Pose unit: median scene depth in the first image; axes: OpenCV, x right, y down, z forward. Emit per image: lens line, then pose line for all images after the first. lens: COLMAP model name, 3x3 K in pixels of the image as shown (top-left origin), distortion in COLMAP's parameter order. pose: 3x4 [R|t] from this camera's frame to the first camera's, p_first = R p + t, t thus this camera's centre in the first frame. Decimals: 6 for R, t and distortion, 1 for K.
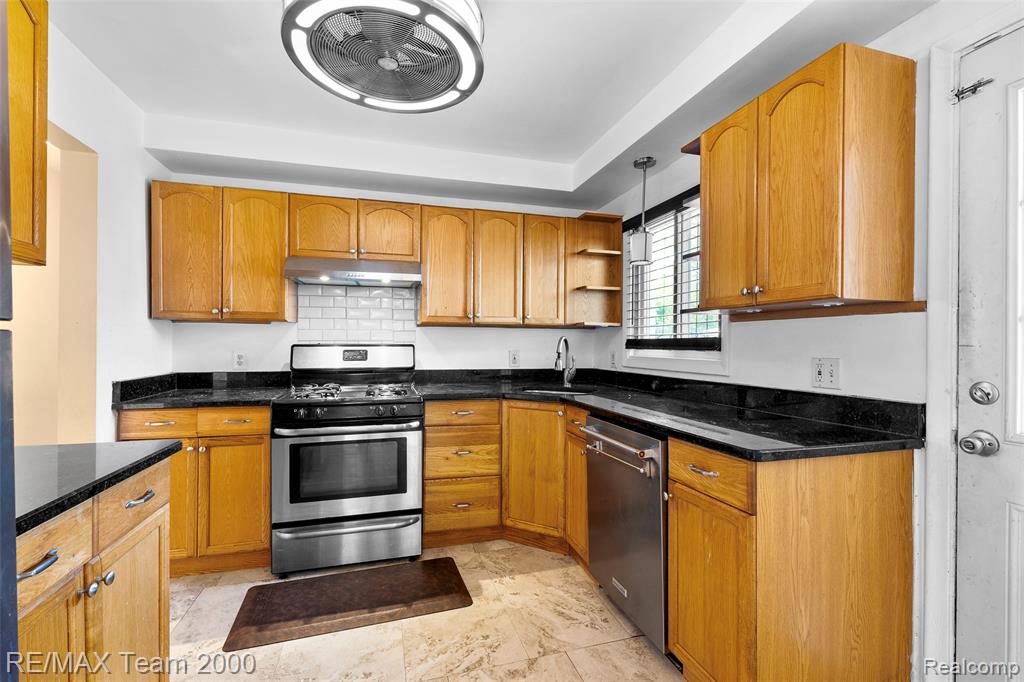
lens RADIAL K [[451.4, 0, 512.4], [0, 451.4, 342.6], [0, 0, 1]] dist [0.000938, 0.000979]
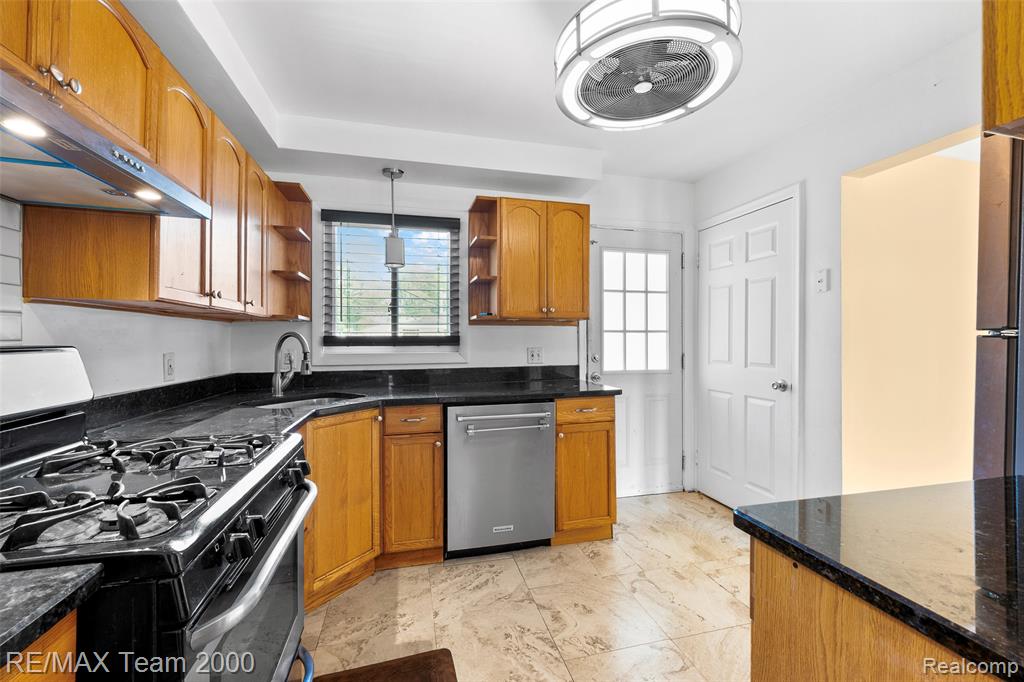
lens RADIAL K [[414.6, 0, 511.5], [0, 414.6, 339.2], [0, 0, 1]] dist [0.010047, -0.000281]
pose [[0.037146, -0.003105, 0.999305, -0.678875], [-0.000913, 0.999995, 0.003141, -0.004733], [-0.999309, -0.001029, 0.037143, 0.665000]]
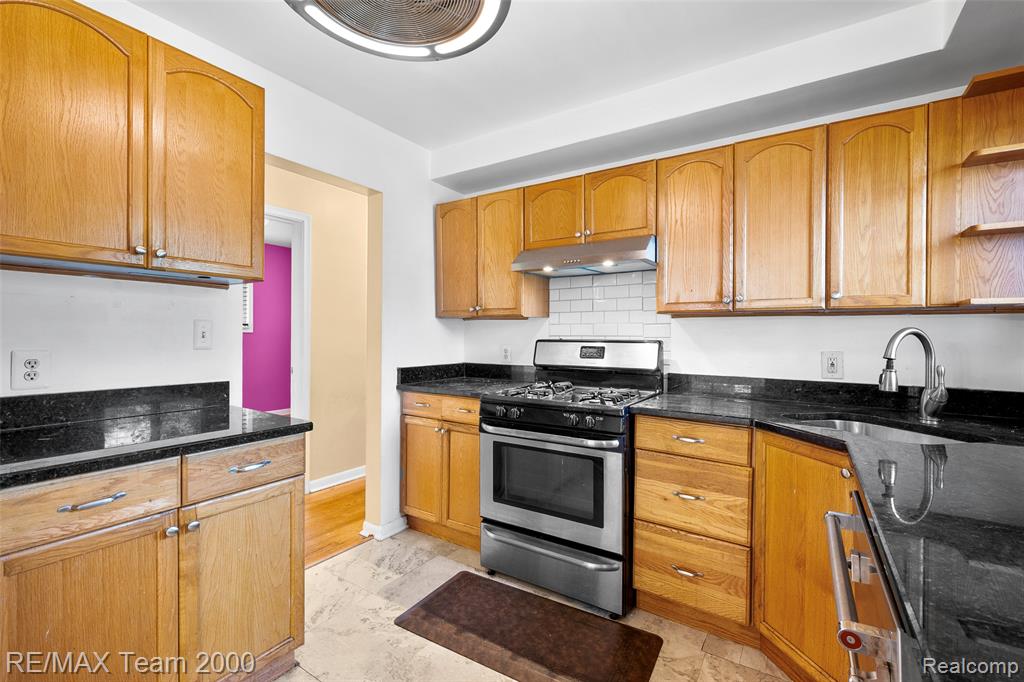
lens RADIAL K [[451.4, 0, 507.5], [0, 451.4, 335.2], [0, 0, 1]] dist [0.000938, 0.000979]
pose [[0.647193, -0.001026, -0.762326, 0.239595], [-0.003955, 0.999981, -0.004704, -0.000872], [0.762316, 0.006059, 0.647177, 0.331404]]
